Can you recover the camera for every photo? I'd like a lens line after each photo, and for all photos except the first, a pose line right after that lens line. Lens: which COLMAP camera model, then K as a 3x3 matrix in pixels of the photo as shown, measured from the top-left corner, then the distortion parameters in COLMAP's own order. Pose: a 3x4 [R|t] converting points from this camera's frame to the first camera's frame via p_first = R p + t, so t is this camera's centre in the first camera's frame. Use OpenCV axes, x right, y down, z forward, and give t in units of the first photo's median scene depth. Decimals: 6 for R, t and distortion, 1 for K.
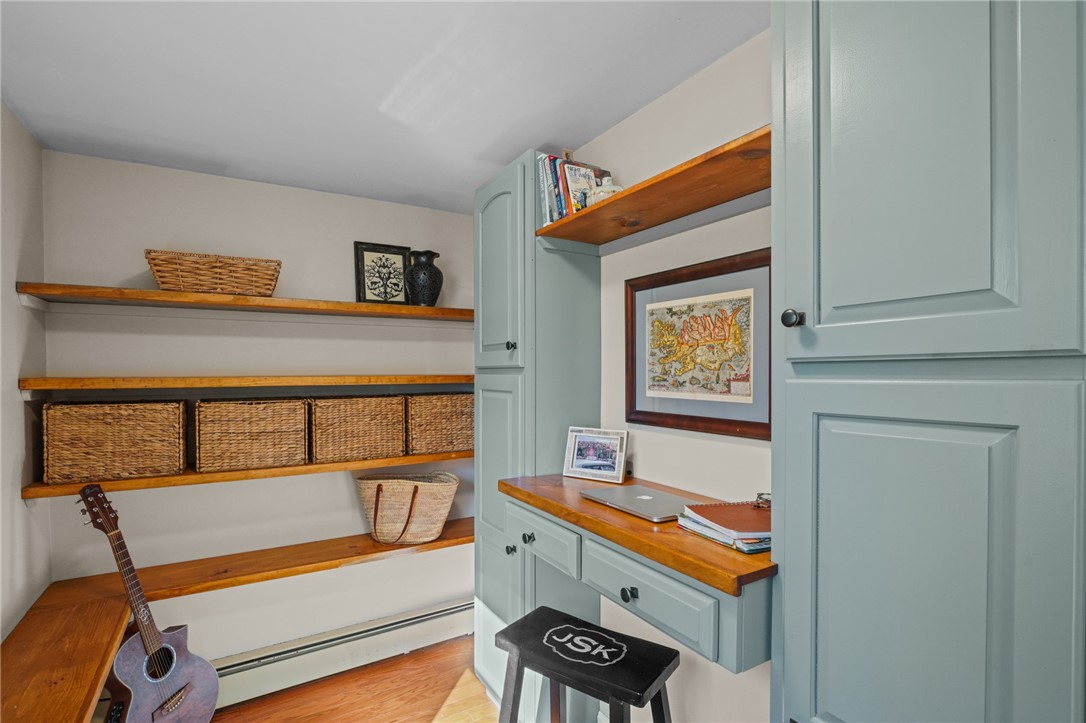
lens RADIAL K [[504.4, 0, 541.4], [0, 504.4, 382.7], [0, 0, 1]] dist [-0.021768, 0.000008]
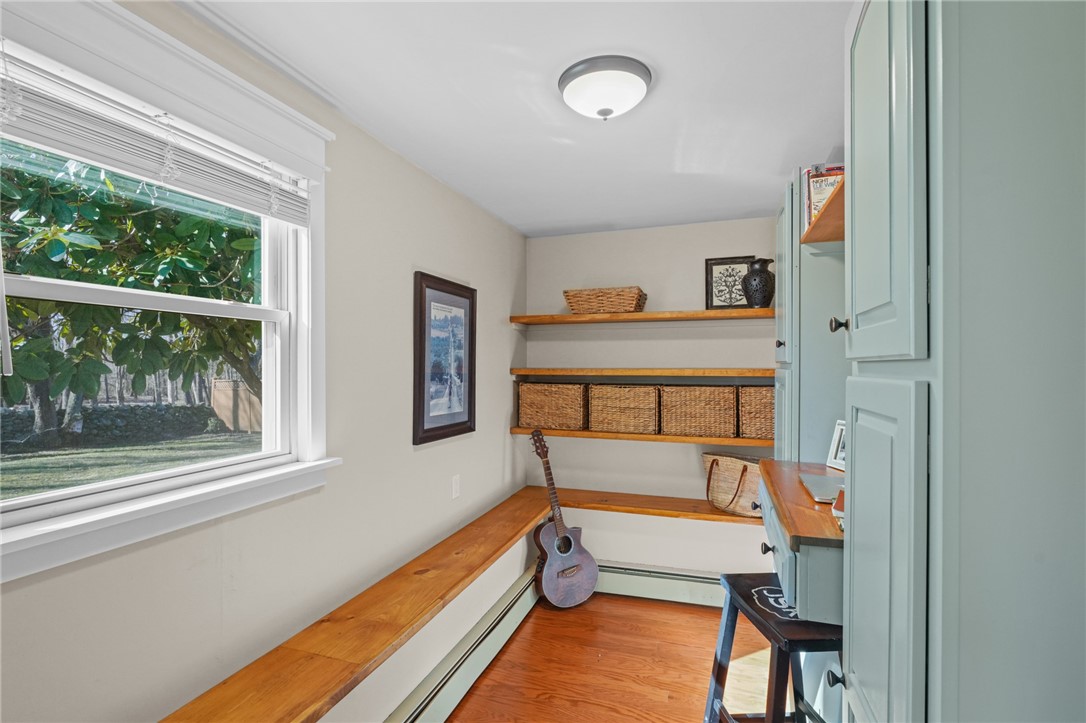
lens RADIAL K [[502.4, 0, 537.9], [0, 502.4, 365.5], [0, 0, 1]] dist [-0.072469, 0.030157]
pose [[0.639517, 0.005494, -0.768757, 0.358797], [-0.019475, 0.999769, -0.009056, -0.003207], [0.768530, 0.020763, 0.639477, -0.102625]]
